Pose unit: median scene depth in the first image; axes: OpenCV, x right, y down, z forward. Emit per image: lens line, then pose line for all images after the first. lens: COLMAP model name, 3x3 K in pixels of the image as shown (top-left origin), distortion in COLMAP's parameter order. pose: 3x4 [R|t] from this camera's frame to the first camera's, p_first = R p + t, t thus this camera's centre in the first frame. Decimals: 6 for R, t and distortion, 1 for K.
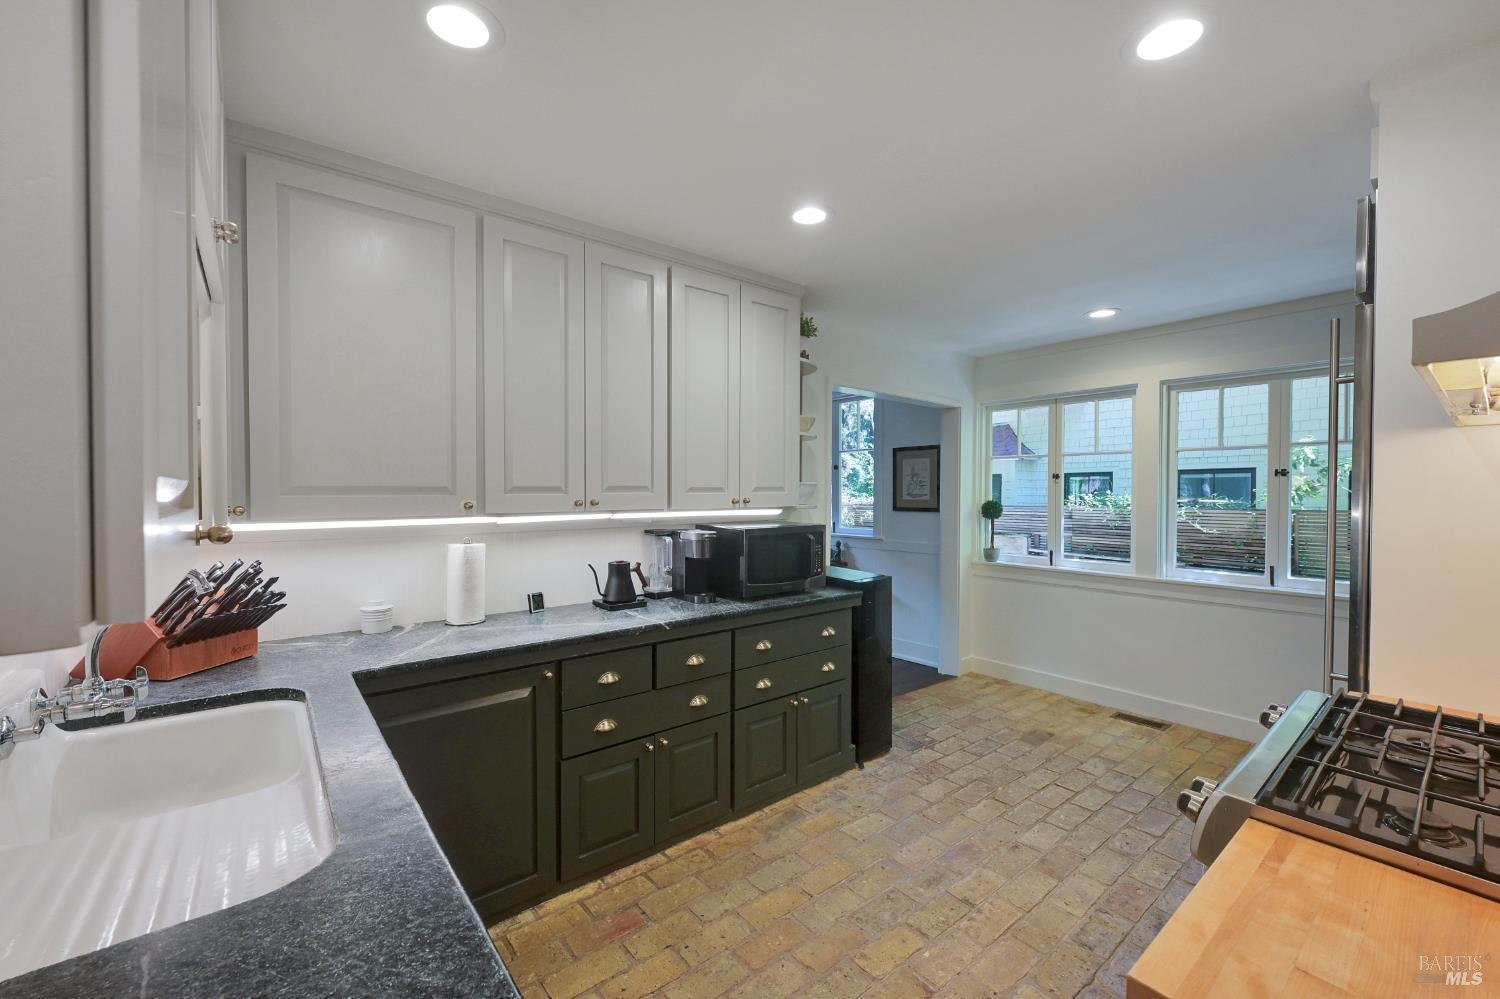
lens RADIAL K [[598.5, 0, 755.5], [0, 598.5, 499.7], [0, 0, 1]] dist [0.002446, 0.000183]
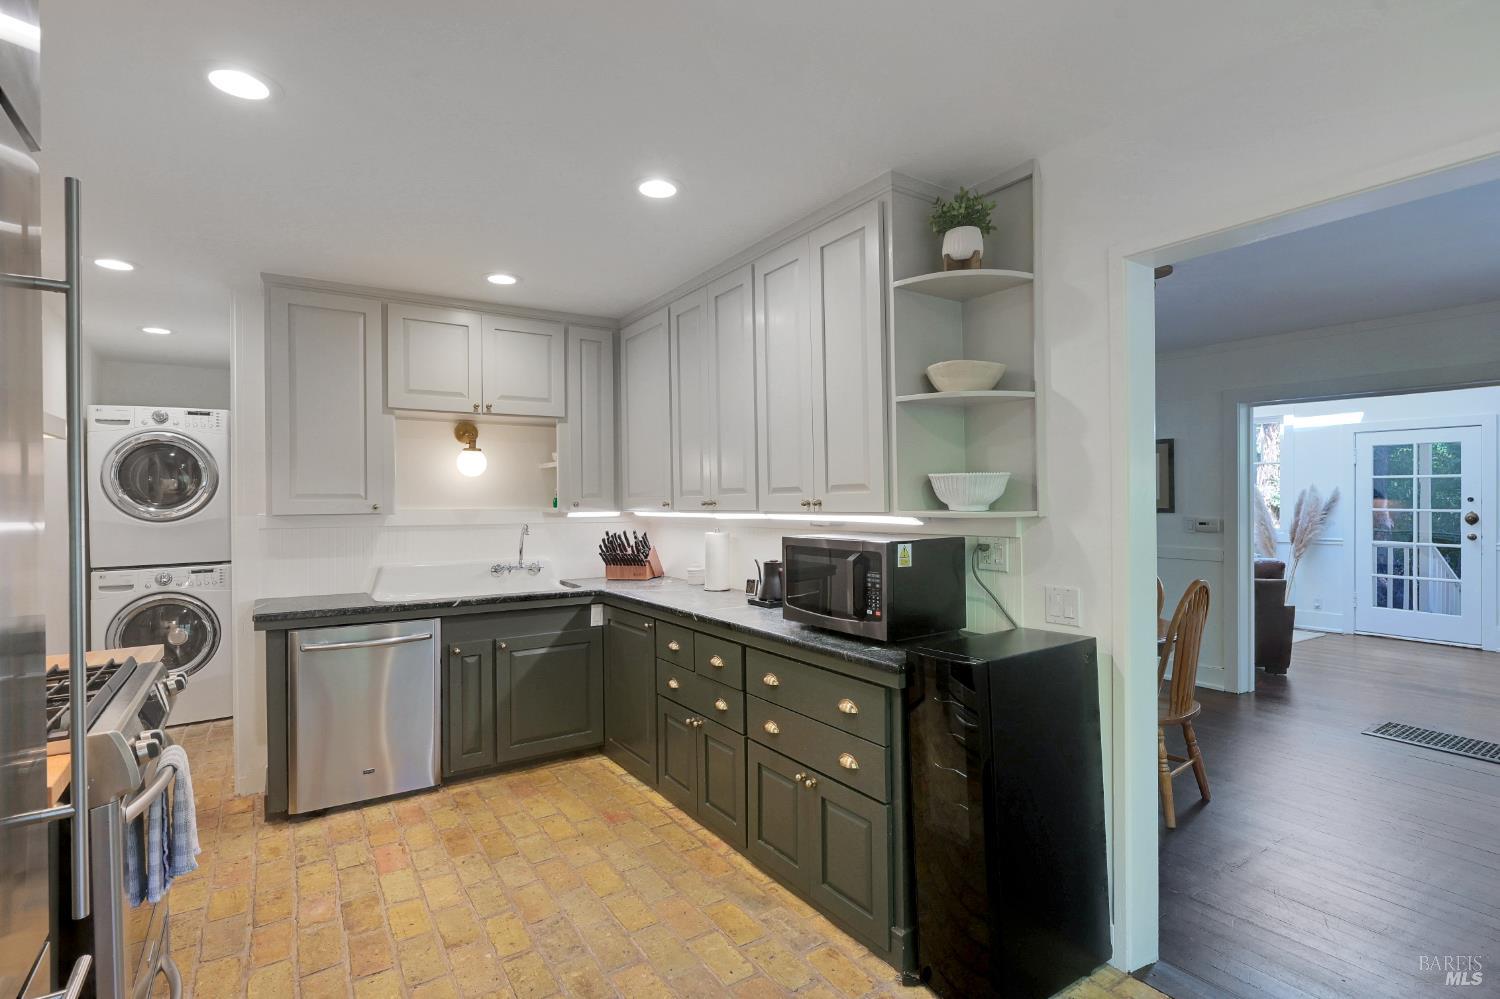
lens RADIAL K [[715.0, 0, 755.4], [0, 715.0, 496.7], [0, 0, 1]] dist [0.001470, 0.000654]
pose [[-0.081036, -0.002196, -0.996709, 1.037813], [-0.006546, 0.999977, -0.001671, -0.005097], [0.996690, 0.006389, -0.081049, 1.106919]]
